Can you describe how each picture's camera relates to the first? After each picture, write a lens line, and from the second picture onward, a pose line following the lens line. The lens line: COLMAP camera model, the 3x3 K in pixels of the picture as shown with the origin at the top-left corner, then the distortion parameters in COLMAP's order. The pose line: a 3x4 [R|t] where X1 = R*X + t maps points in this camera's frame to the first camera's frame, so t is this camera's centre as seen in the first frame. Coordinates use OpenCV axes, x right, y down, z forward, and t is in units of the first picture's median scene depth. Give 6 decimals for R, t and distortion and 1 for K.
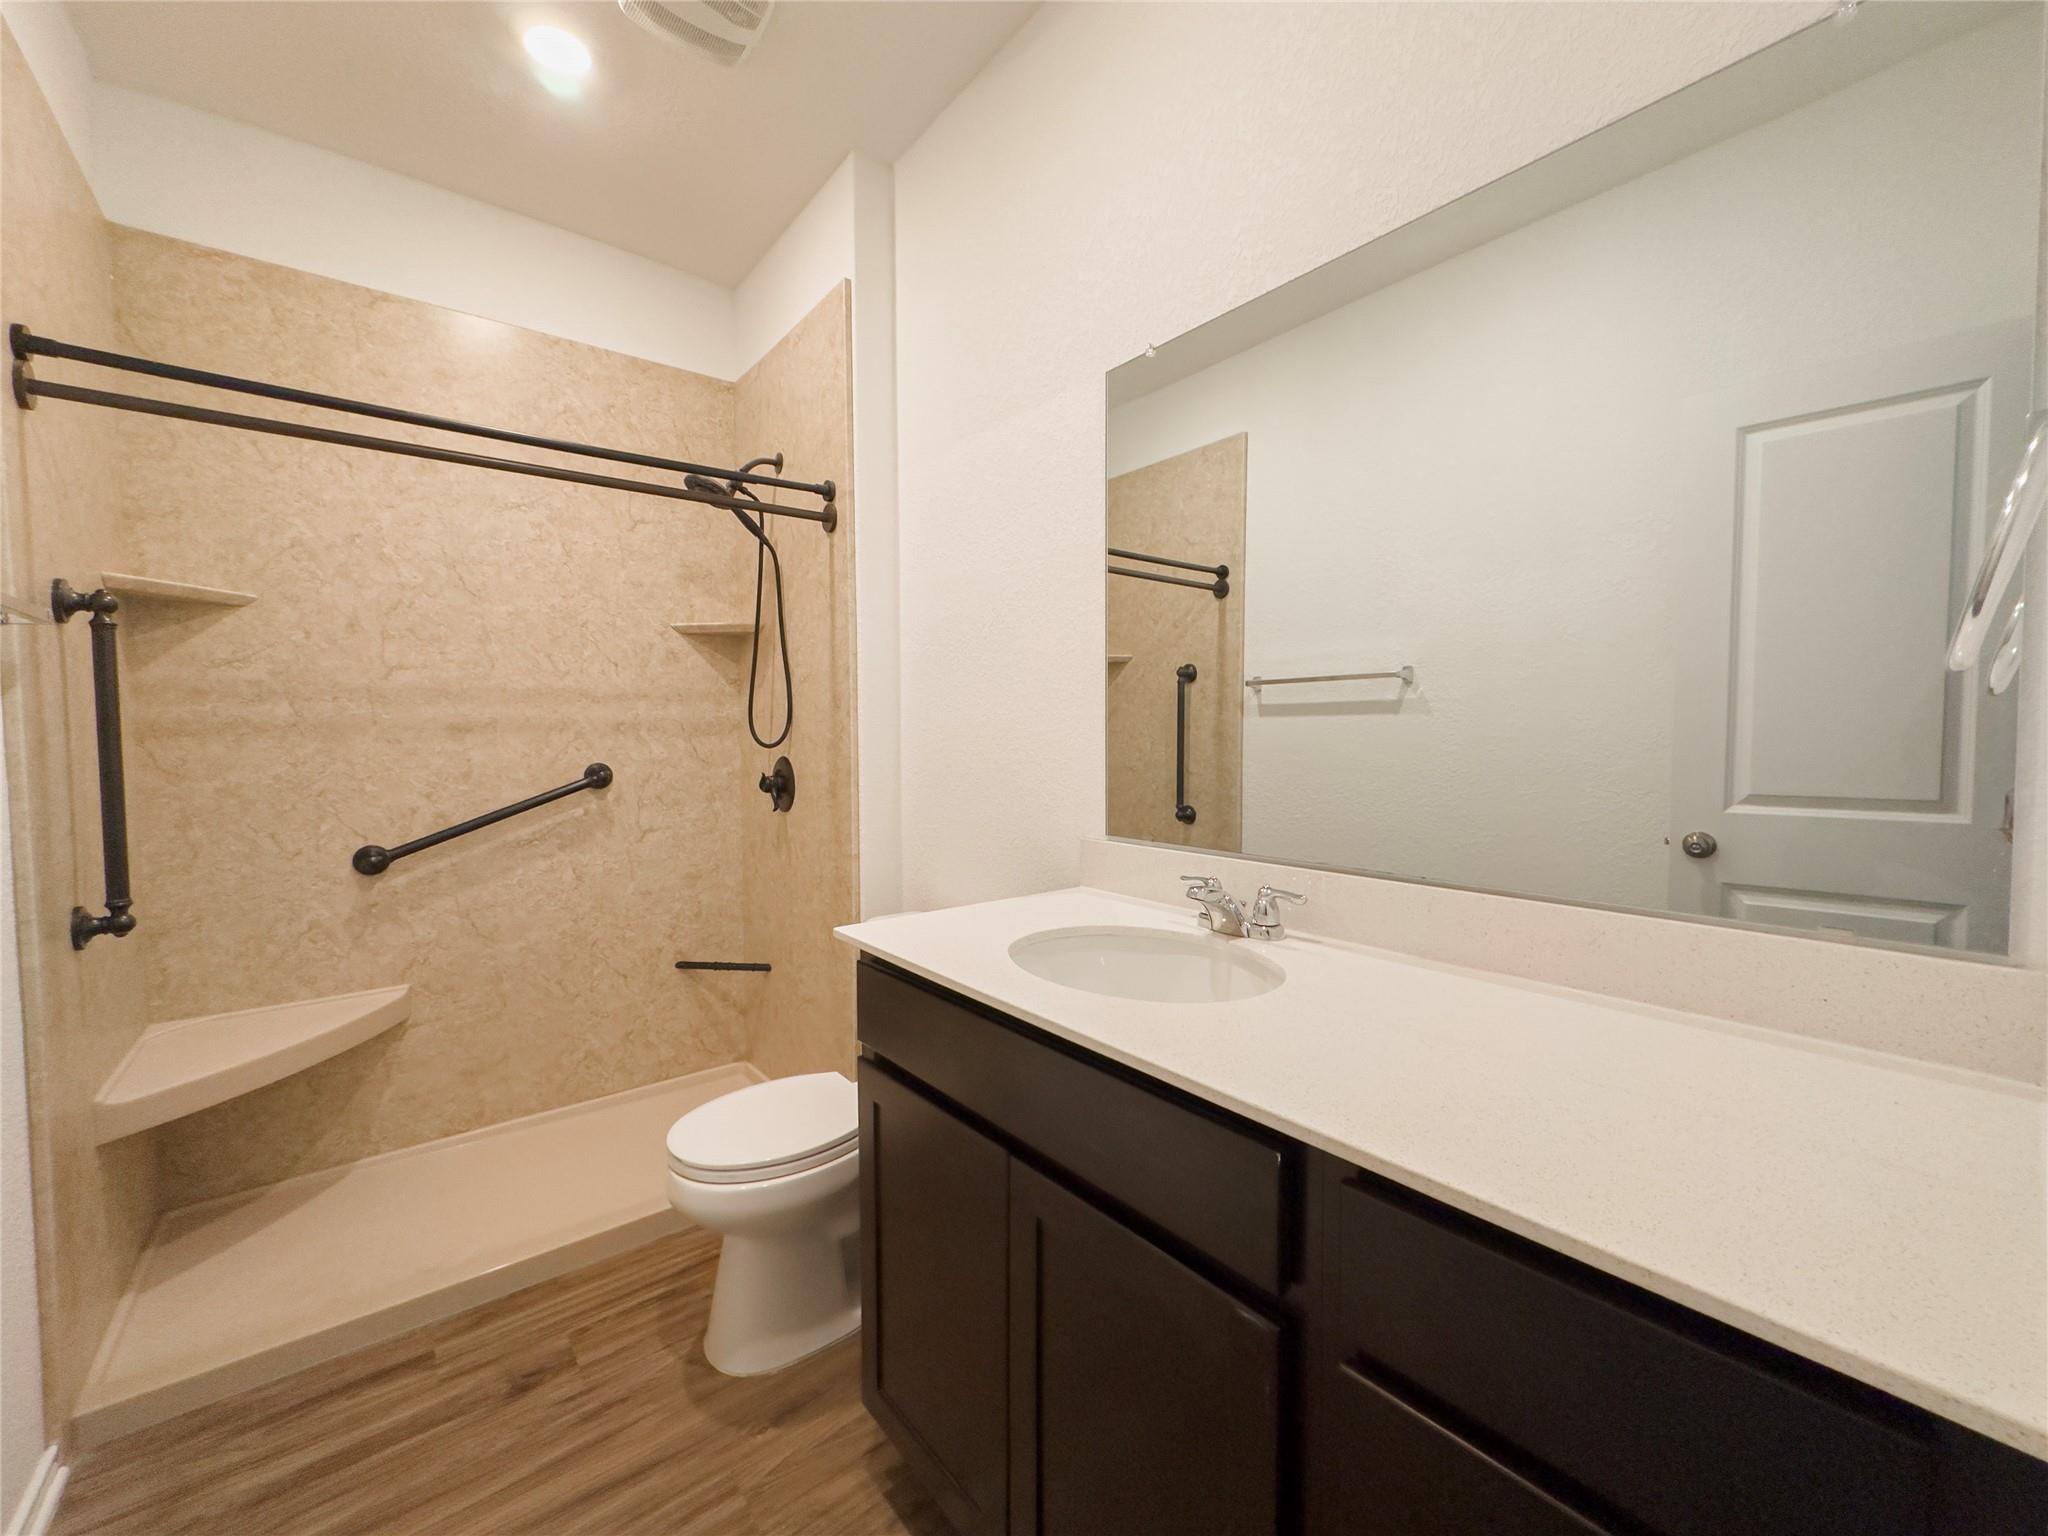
lens RADIAL K [[821.5, 0, 1024.0], [0, 821.5, 768.0], [0, 0, 1]] dist [-0.000505, 0.000402]
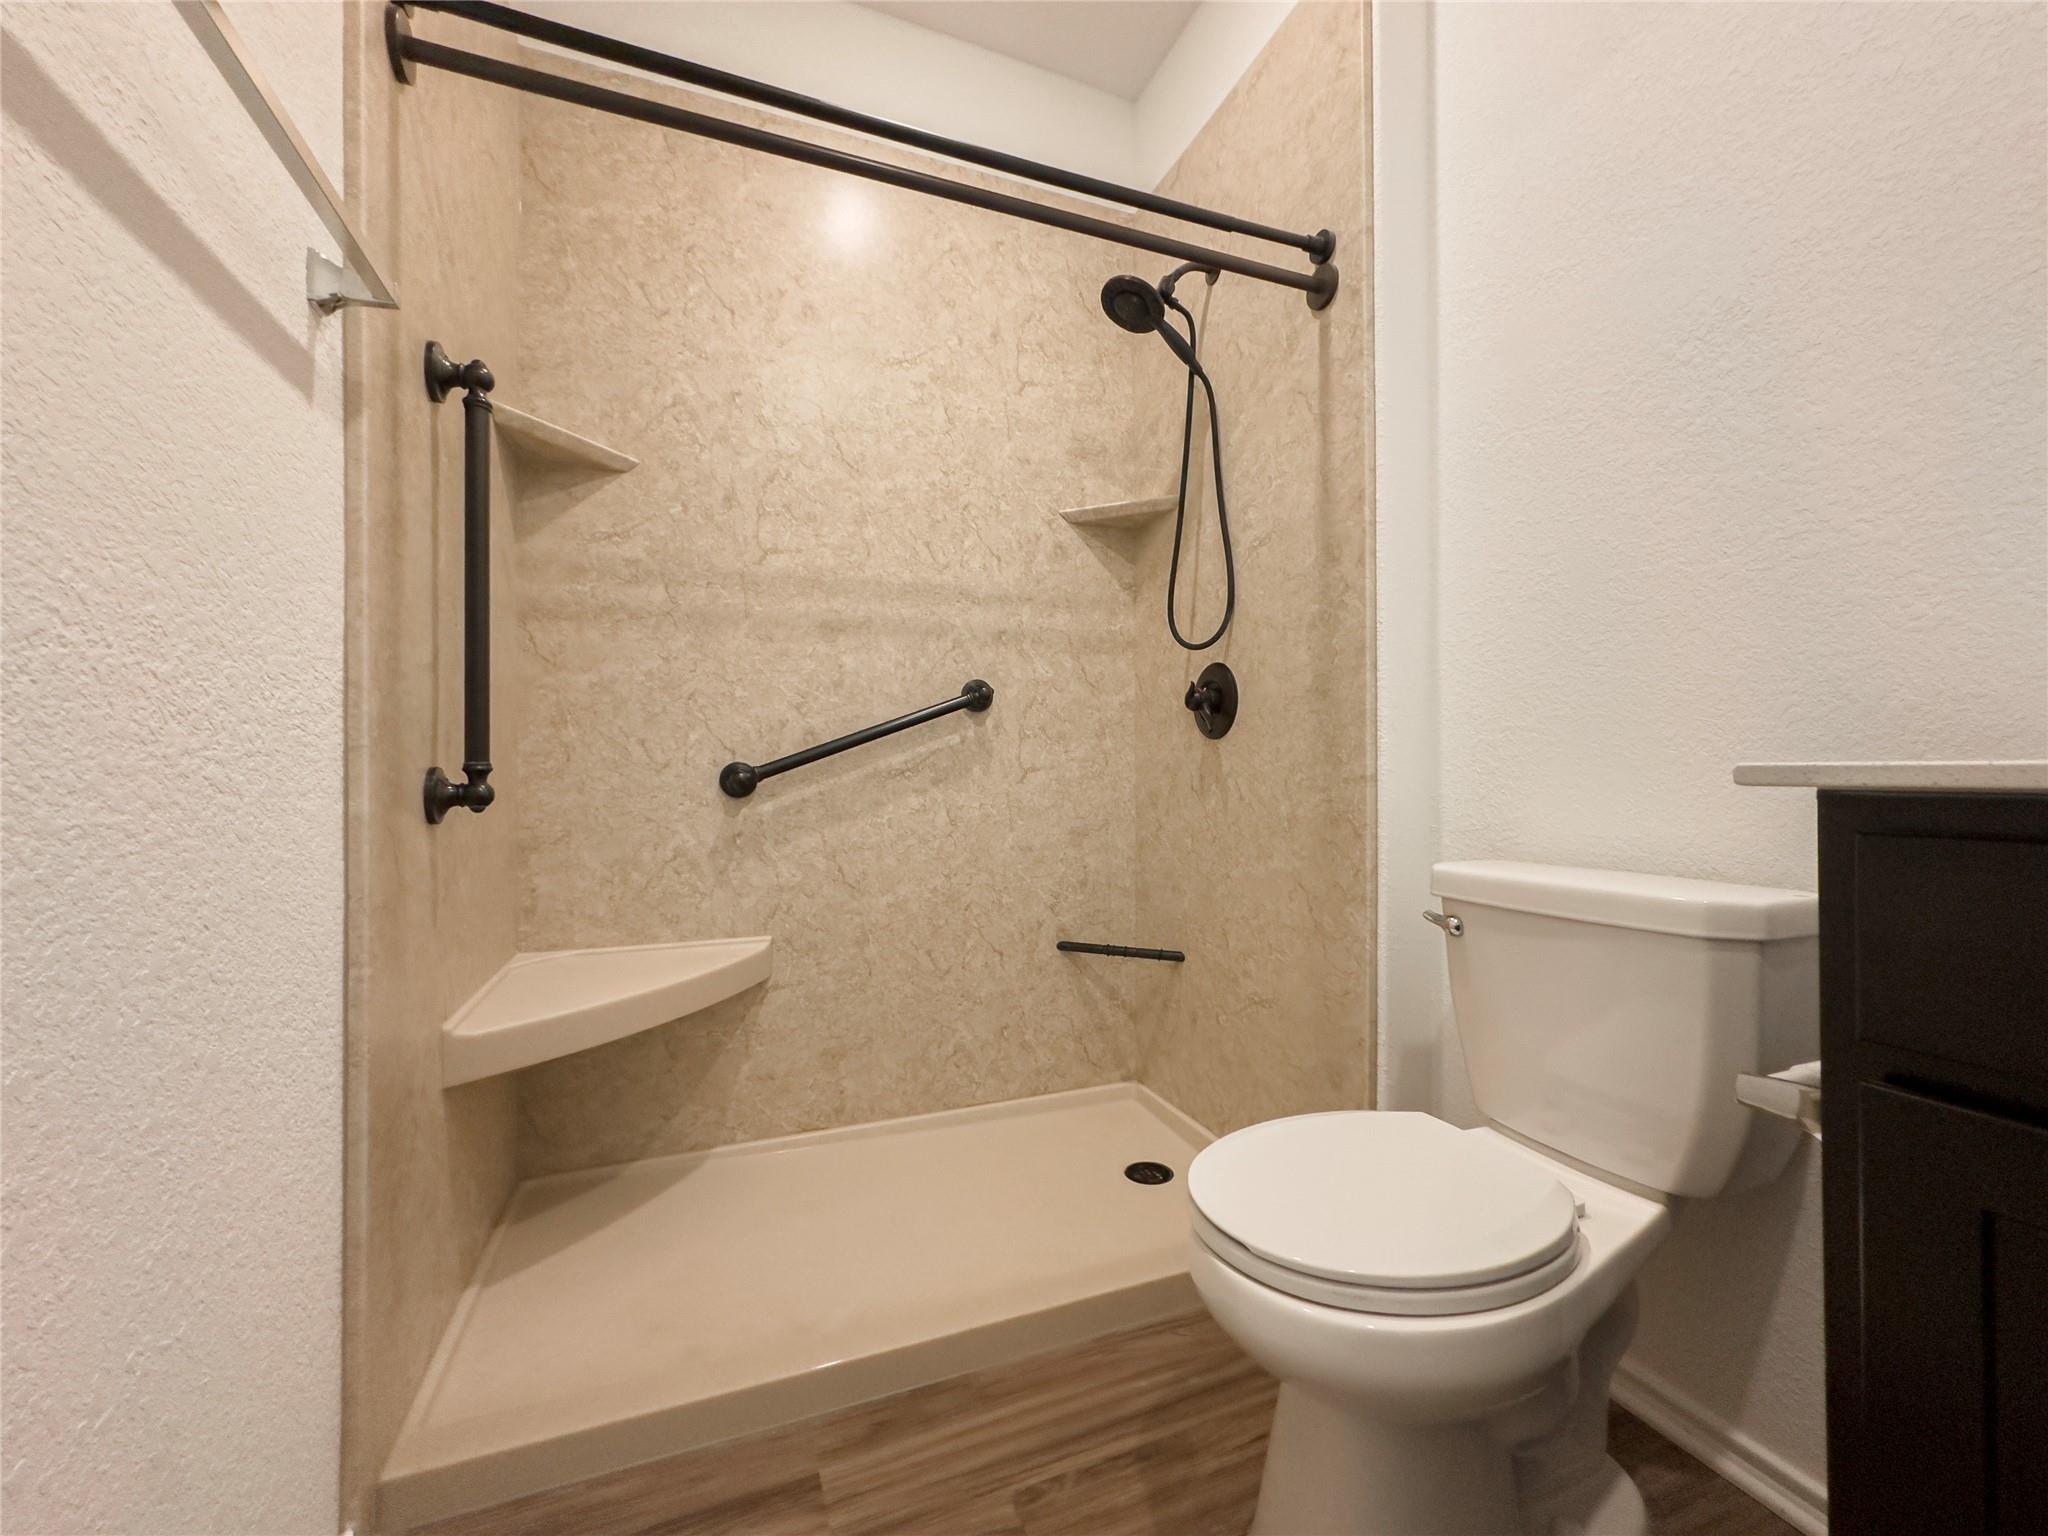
lens RADIAL K [[822.7, 0, 1024.0], [0, 822.7, 768.0], [0, 0, 1]] dist [0.000715, -0.000085]
pose [[0.954075, 0.001271, -0.299564, -0.271946], [-0.015952, 0.998788, -0.046568, 0.134066], [0.299142, 0.049208, 0.952939, 0.295938]]
